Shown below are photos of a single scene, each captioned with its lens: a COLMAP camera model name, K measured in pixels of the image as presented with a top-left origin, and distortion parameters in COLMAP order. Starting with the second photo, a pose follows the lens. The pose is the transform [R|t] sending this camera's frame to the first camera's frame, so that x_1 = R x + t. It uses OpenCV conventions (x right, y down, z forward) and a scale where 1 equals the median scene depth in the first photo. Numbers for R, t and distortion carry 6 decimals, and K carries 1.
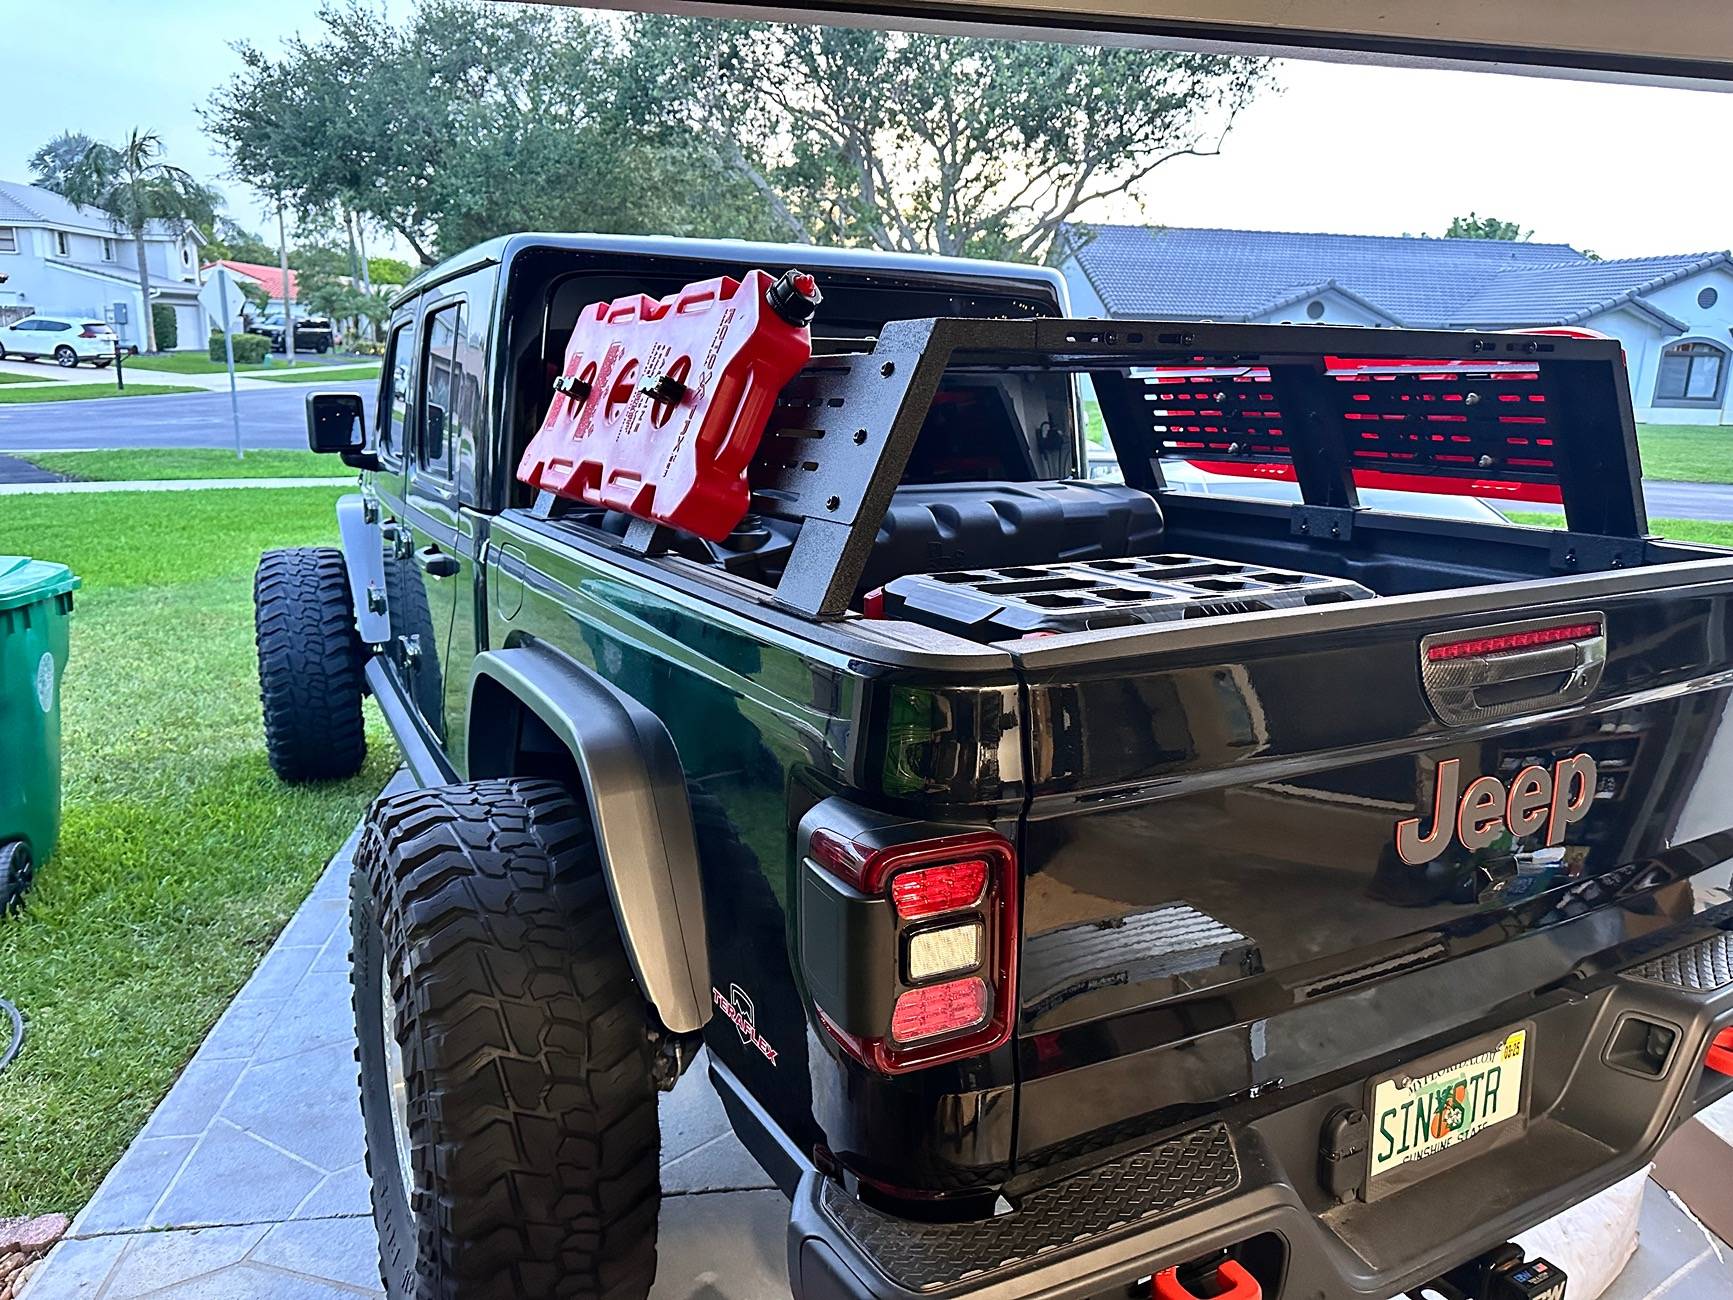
lens RADIAL K [[1292.7, 0, 867.5], [0, 1292.7, 644.6], [0, 0, 1]] dist [-0.004055, -0.000439]
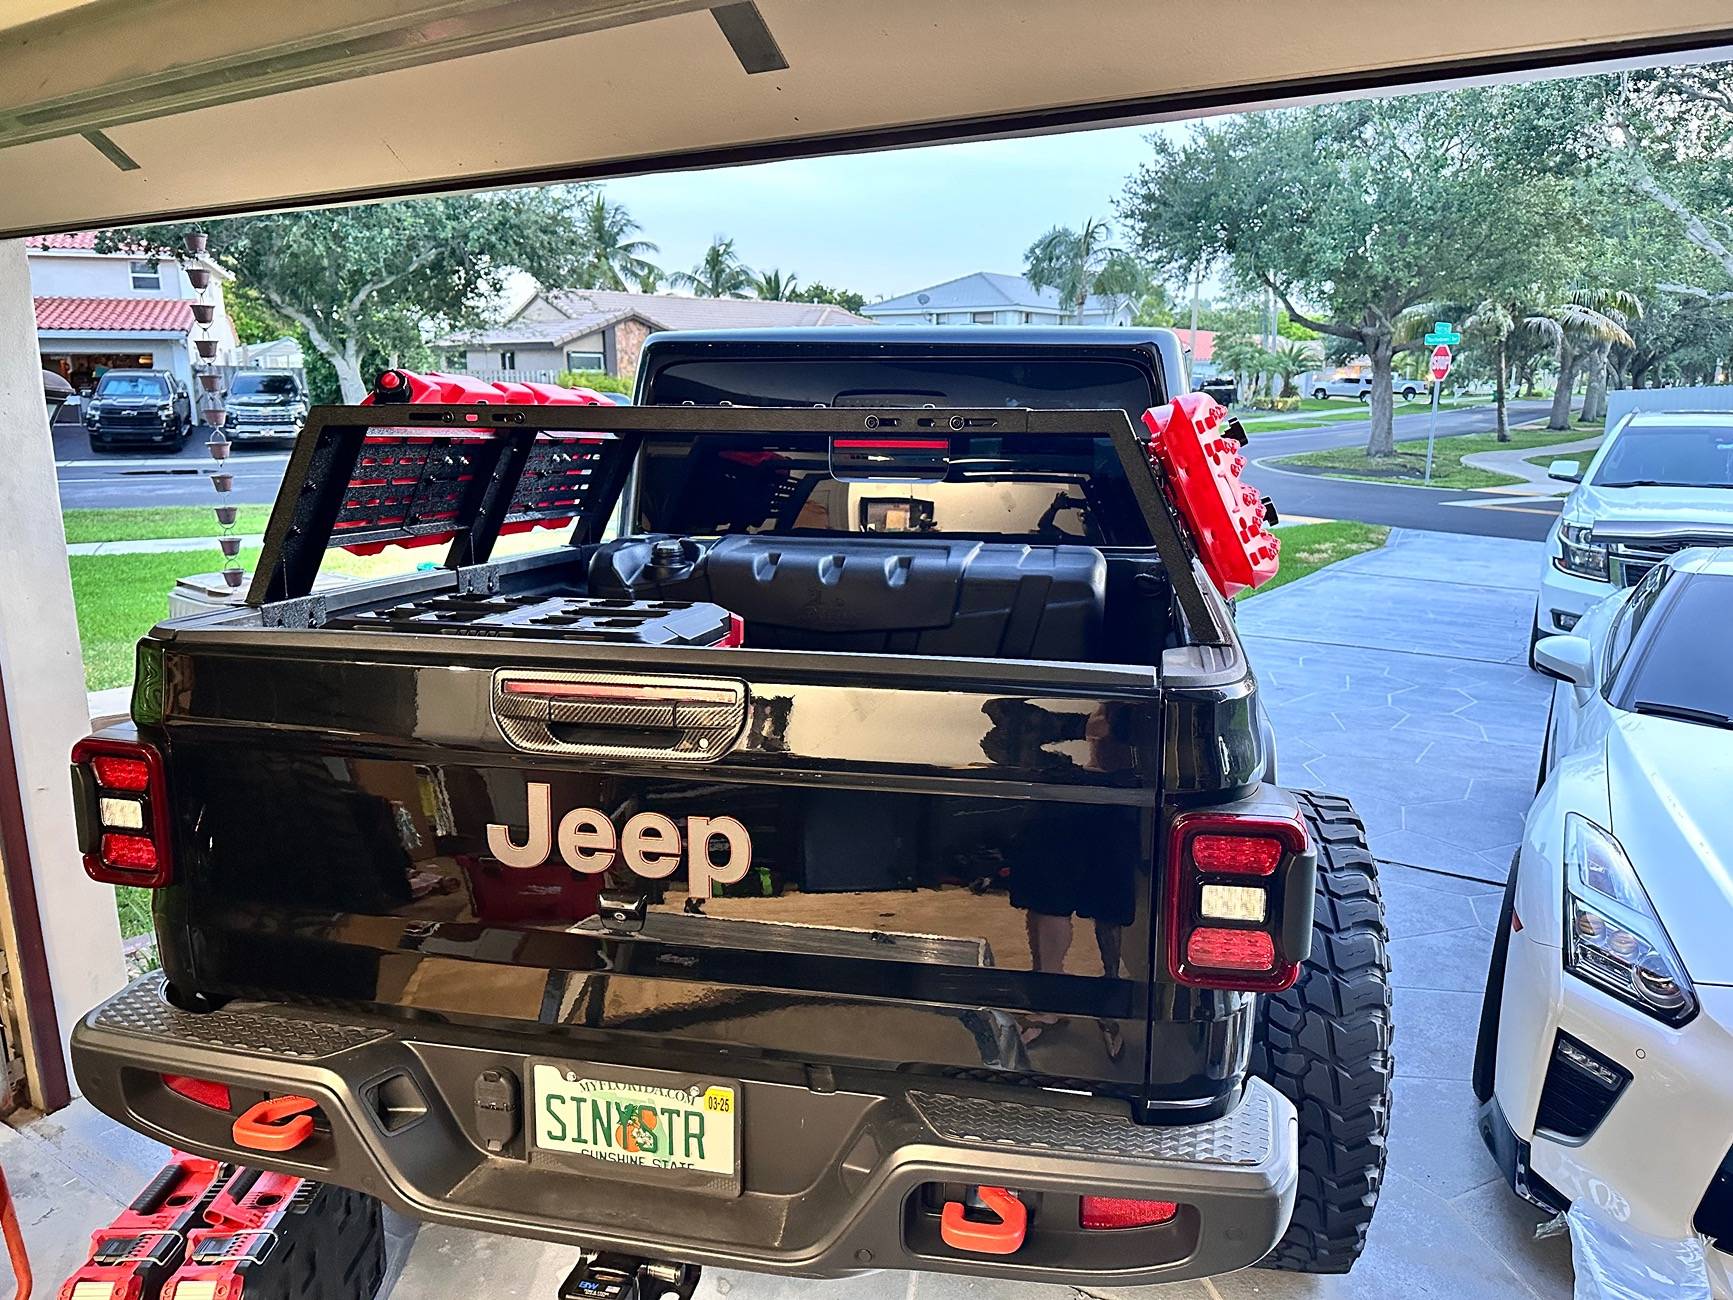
lens RADIAL K [[1292.7, 0, 863.1], [0, 1292.7, 656.7], [0, 0, 1]] dist [-0.004055, -0.000439]
pose [[0.737039, 0.113390, -0.666271, 1.219728], [-0.133436, 0.990835, 0.021017, -0.071675], [0.662547, 0.073414, 0.745414, 0.289789]]
